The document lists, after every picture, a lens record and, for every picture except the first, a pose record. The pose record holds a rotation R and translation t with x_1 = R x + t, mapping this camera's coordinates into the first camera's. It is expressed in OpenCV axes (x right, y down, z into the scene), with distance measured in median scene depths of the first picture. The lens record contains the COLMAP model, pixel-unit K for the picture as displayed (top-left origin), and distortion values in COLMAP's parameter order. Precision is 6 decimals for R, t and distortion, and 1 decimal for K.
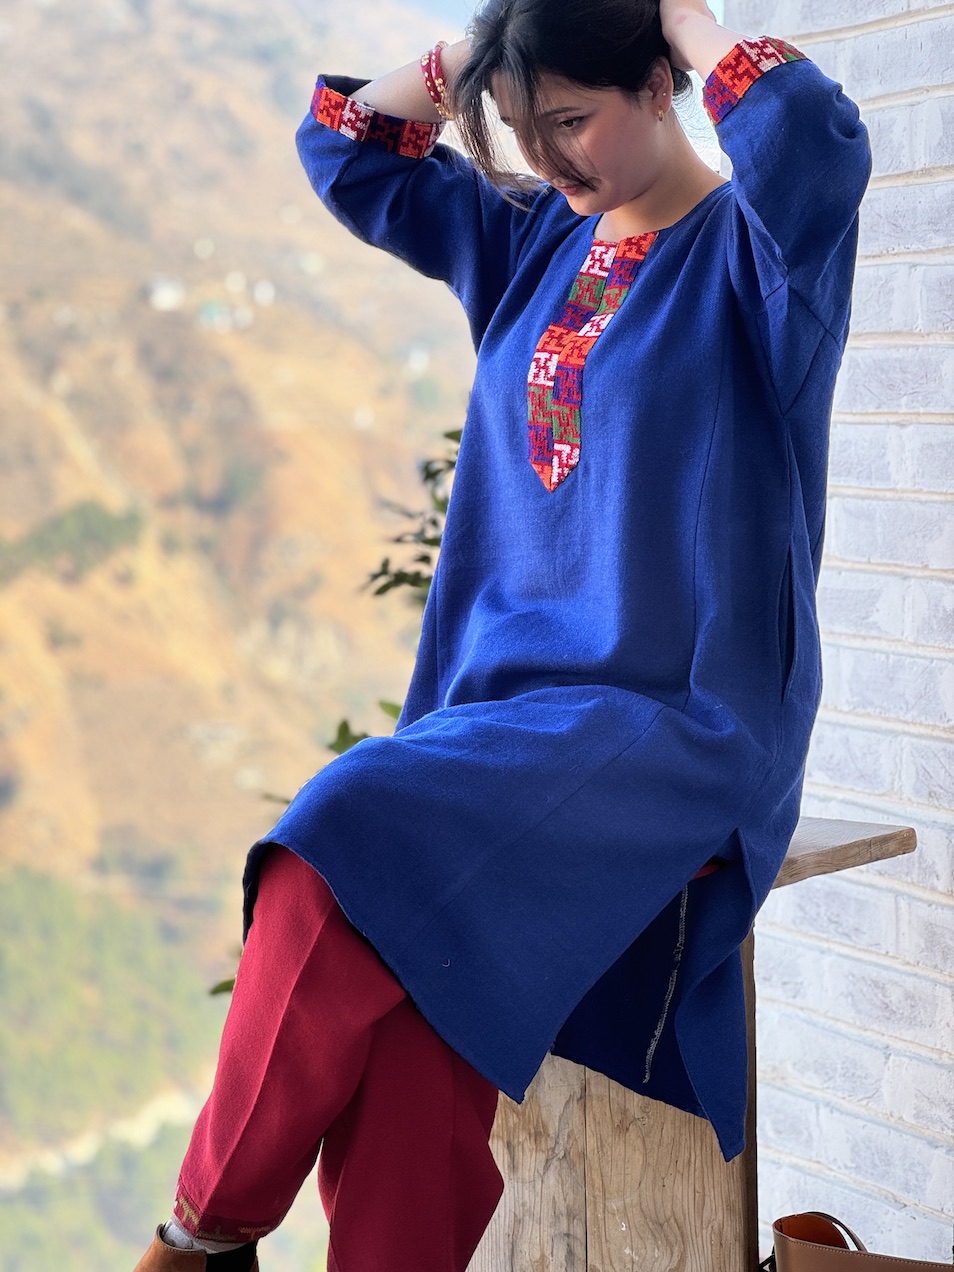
lens RADIAL K [[2833.3, 0, 481.2], [0, 2833.3, 631.2], [0, 0, 1]] dist [0.284547, 0.000000]
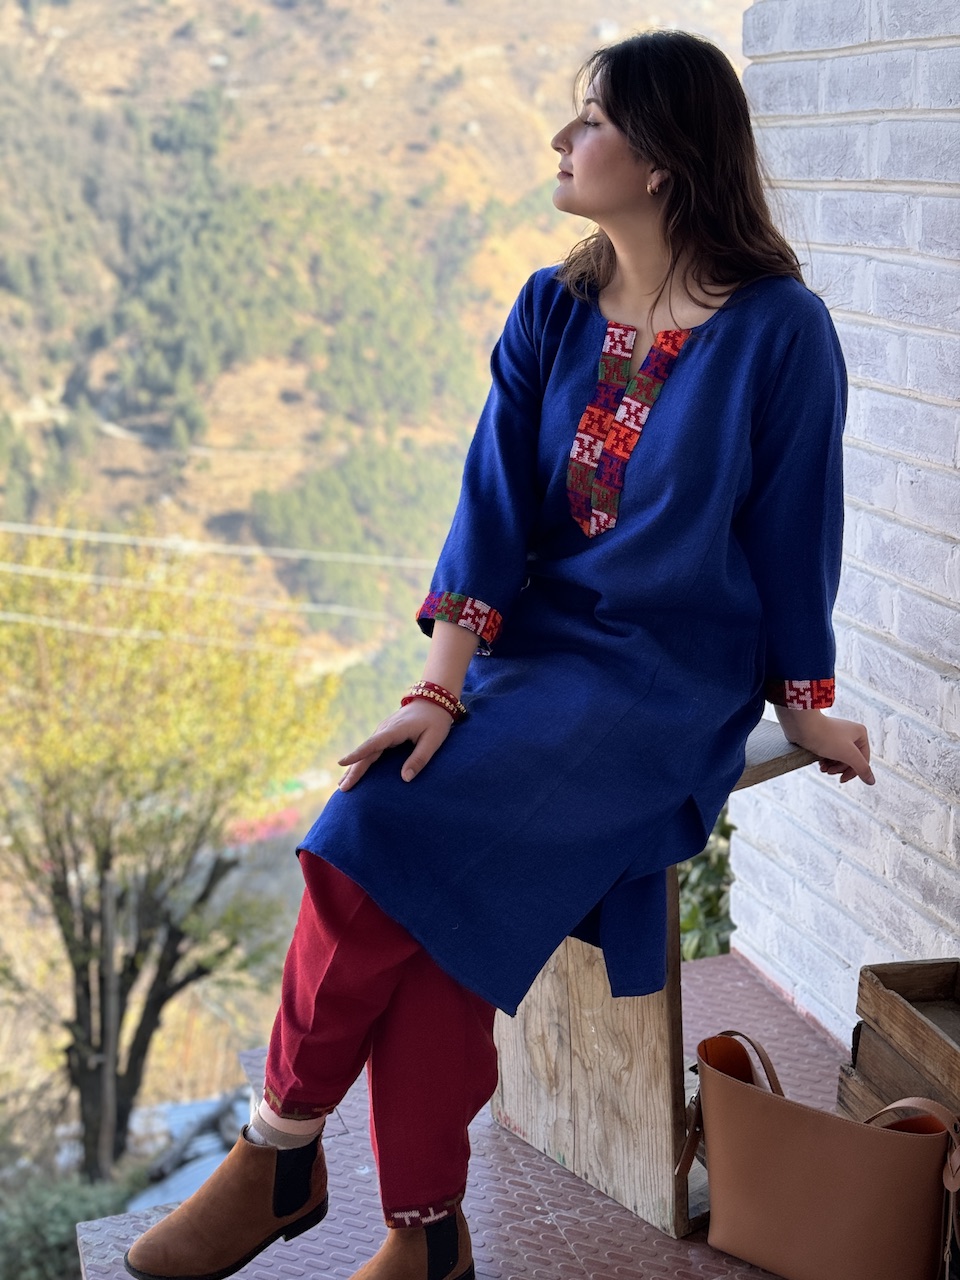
lens RADIAL K [[1787.3, 0, 473.3], [0, 1787.3, 637.9], [0, 0, 1]] dist [0.191448, 0.000000]
pose [[0.983483, 0.019828, -0.179909, 0.127304], [0.016821, 0.979666, 0.199926, -0.127076], [0.180215, -0.199651, 0.963152, 0.187517]]
